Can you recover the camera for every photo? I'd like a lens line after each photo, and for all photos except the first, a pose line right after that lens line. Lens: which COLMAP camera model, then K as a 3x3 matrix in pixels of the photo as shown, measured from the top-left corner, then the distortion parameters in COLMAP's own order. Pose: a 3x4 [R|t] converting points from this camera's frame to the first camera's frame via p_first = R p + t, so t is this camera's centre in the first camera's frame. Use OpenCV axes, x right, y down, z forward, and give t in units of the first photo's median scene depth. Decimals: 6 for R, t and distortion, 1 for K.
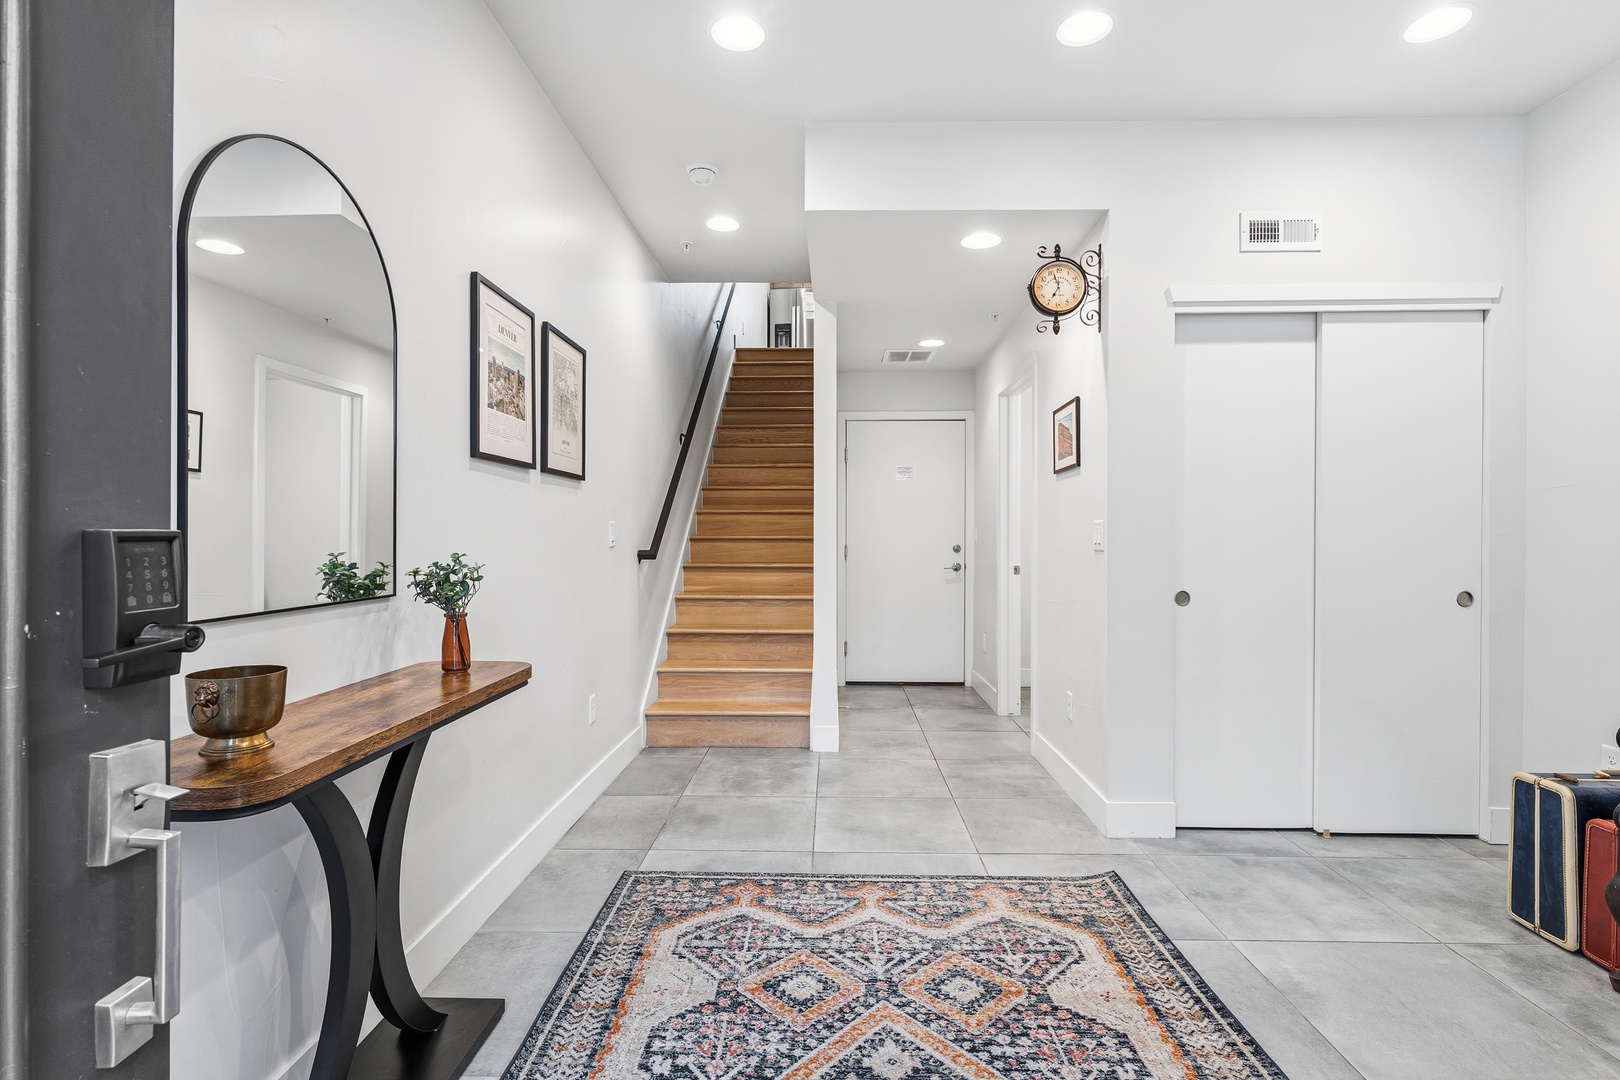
lens RADIAL K [[816.2, 0, 806.4], [0, 816.2, 526.9], [0, 0, 1]] dist [0.001013, -0.000686]
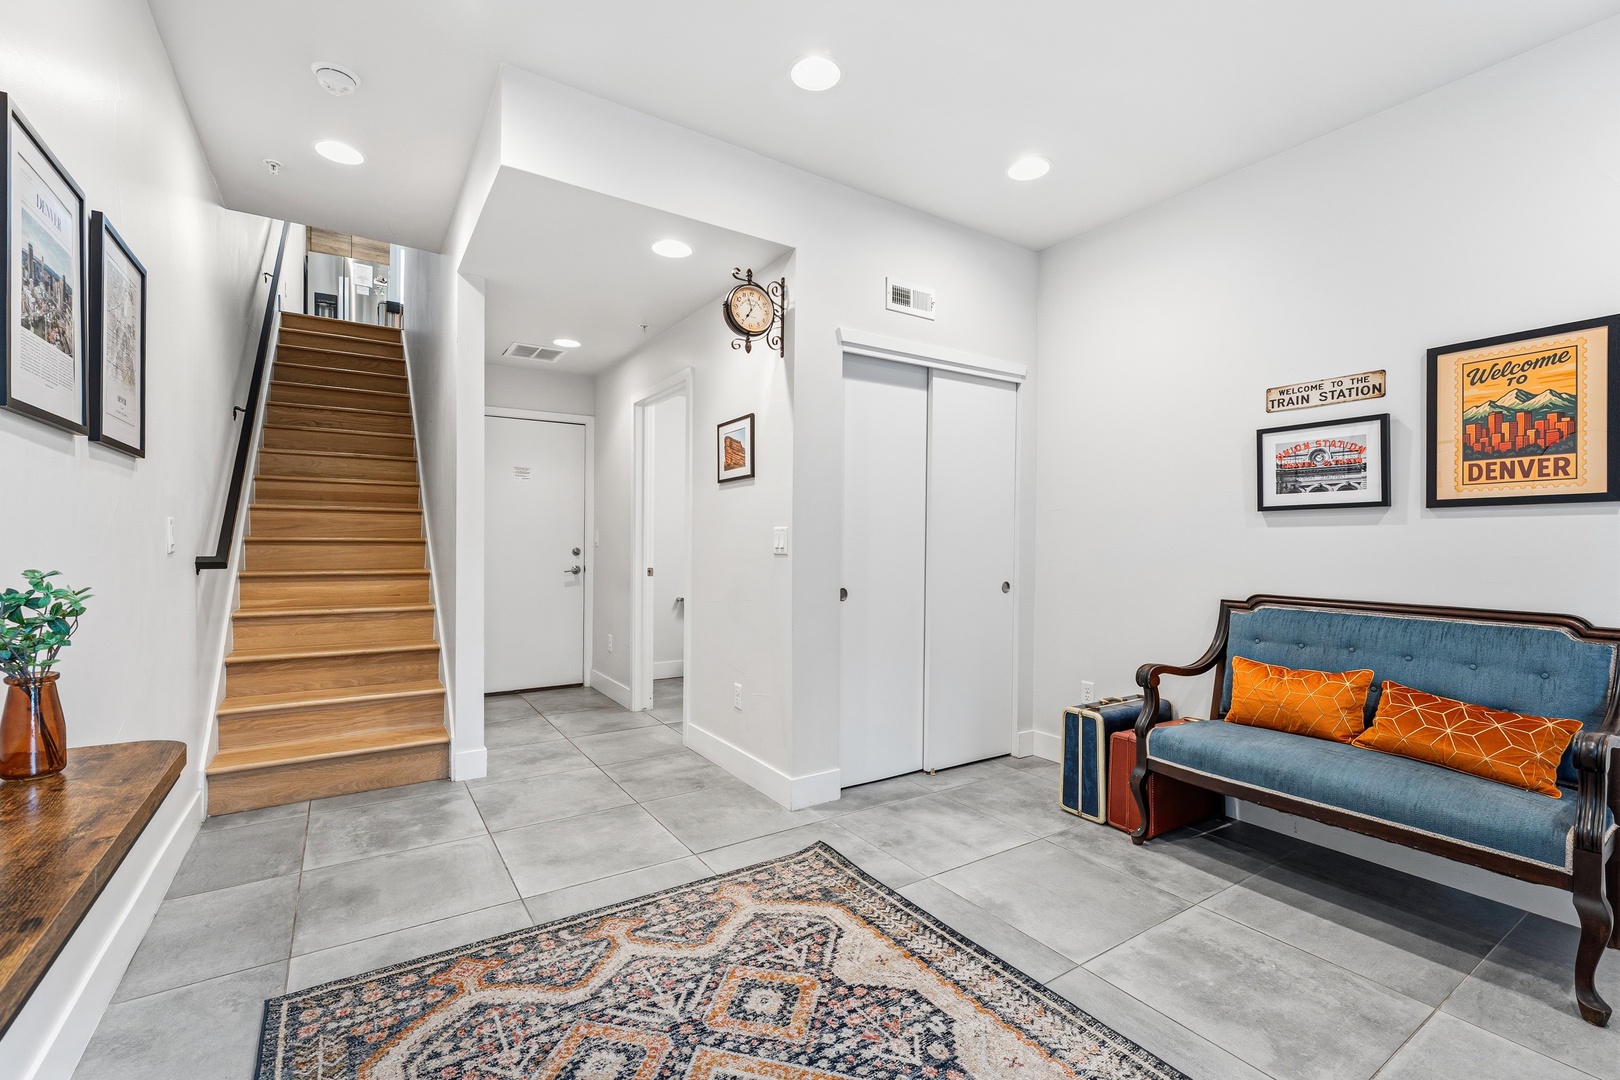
lens RADIAL K [[727.1, 0, 810.0], [0, 727.1, 540.0], [0, 0, 1]] dist [-0.000318, -0.000254]
pose [[0.808266, 0.005166, 0.588795, -0.220083], [-0.013536, 0.999860, 0.009810, -0.000999], [-0.588662, -0.015899, 0.808223, 0.204882]]
